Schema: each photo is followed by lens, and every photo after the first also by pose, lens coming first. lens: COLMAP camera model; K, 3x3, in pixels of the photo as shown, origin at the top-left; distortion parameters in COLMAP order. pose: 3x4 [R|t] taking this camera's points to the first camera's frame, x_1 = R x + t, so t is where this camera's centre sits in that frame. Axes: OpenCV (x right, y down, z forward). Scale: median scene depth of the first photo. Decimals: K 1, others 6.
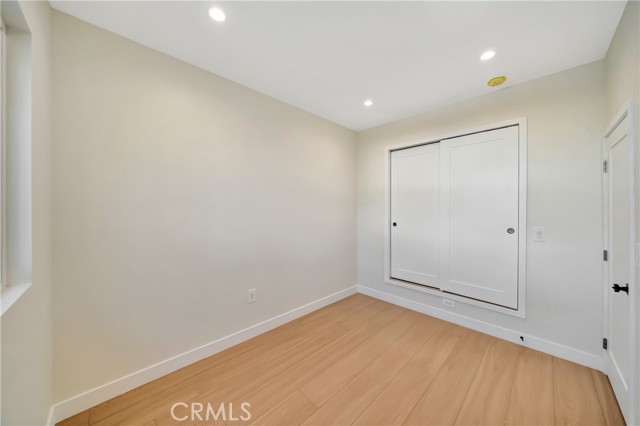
lens RADIAL K [[225.3, 0, 323.2], [0, 225.3, 210.2], [0, 0, 1]] dist [0.006825, -0.001487]
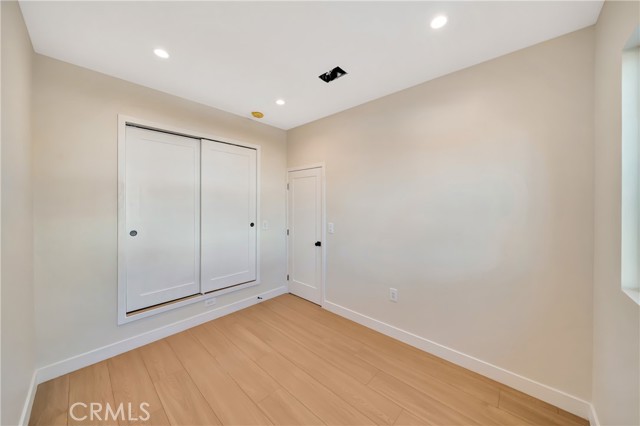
lens RADIAL K [[225.3, 0, 322.5], [0, 225.3, 206.6], [0, 0, 1]] dist [0.006825, -0.001487]
pose [[-0.046612, -0.008670, 0.998875, -0.568369], [0.005724, 0.999944, 0.008946, -0.029769], [-0.998897, 0.006135, -0.046559, 0.645077]]
